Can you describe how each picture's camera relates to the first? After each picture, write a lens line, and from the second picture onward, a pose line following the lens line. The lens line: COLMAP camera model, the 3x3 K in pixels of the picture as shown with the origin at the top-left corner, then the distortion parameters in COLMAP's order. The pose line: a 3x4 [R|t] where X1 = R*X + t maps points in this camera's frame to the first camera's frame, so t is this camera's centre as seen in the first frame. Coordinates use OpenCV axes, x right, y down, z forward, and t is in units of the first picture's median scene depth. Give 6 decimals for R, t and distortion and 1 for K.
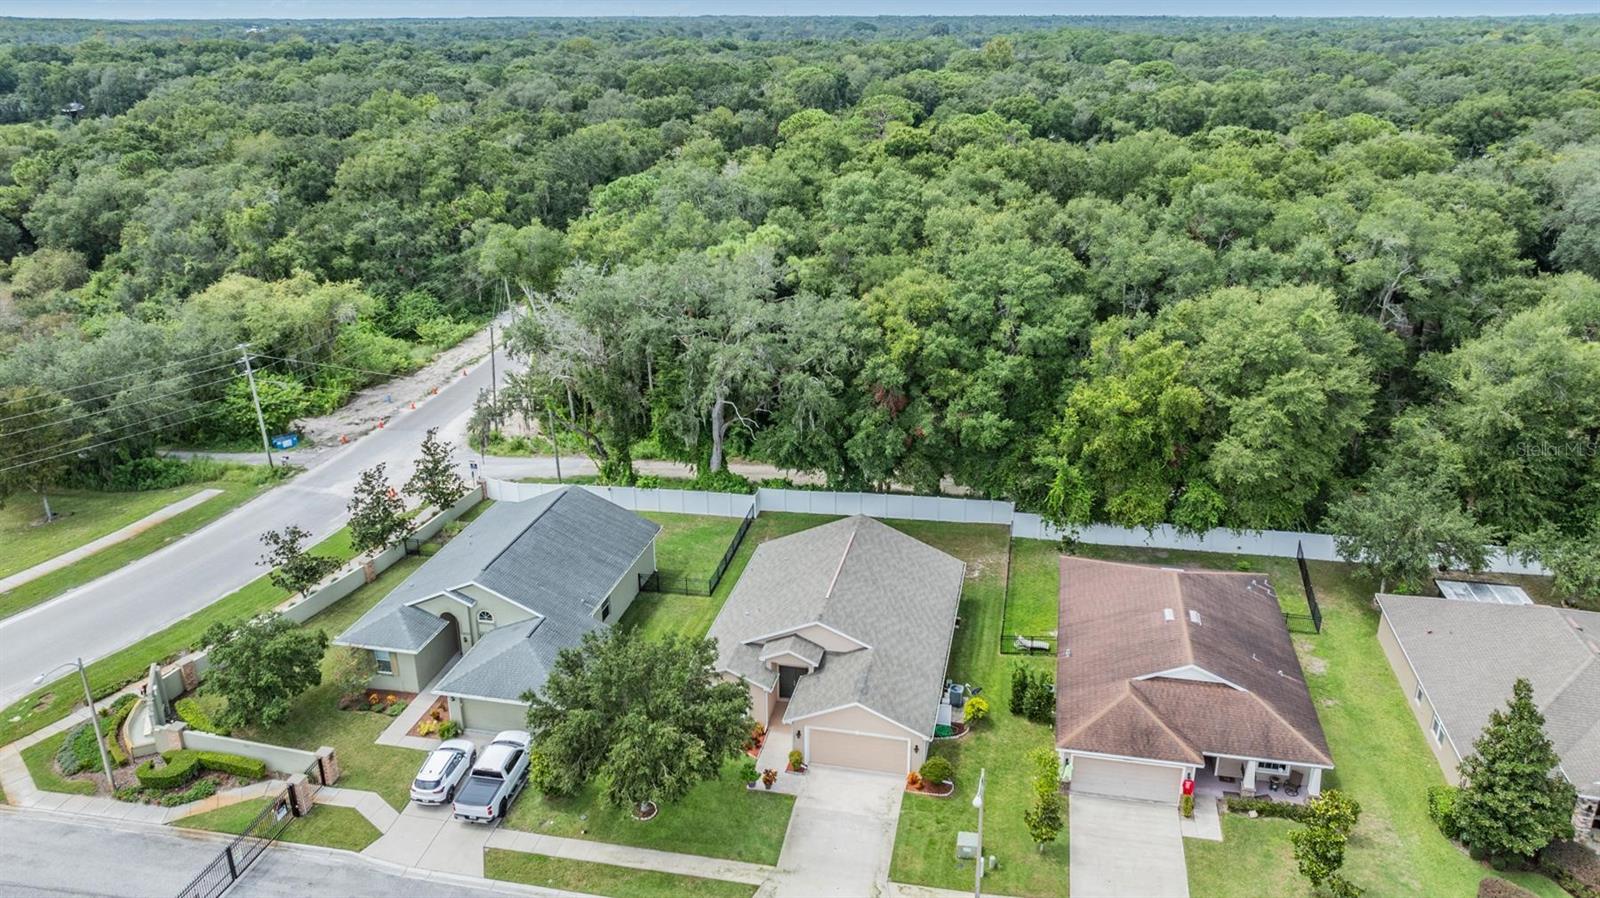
lens RADIAL K [[1122.7, 0, 800.0], [0, 1122.7, 449.0], [0, 0, 1]] dist [-0.019478, 0.002096]
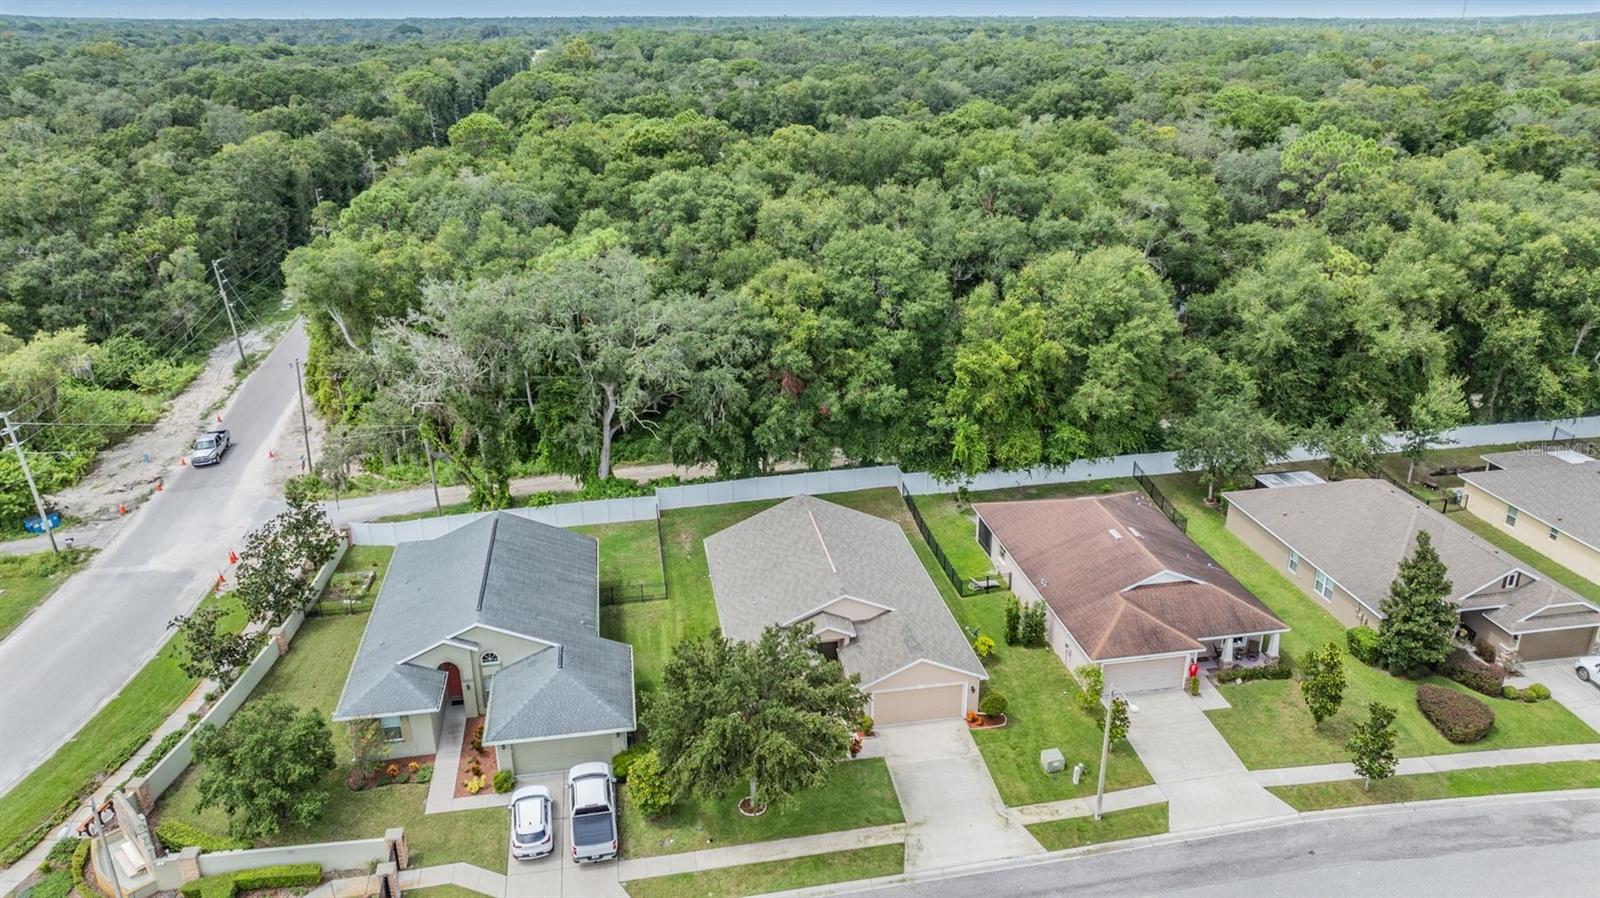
lens RADIAL K [[1090.3, 0, 800.0], [0, 1090.3, 449.0], [0, 0, 1]] dist [-0.017592, 0.001487]
pose [[0.927297, -0.137325, 0.348228, -0.285829], [0.134207, 0.990397, 0.033185, -0.017244], [-0.349441, 0.015962, 0.936822, 0.041888]]
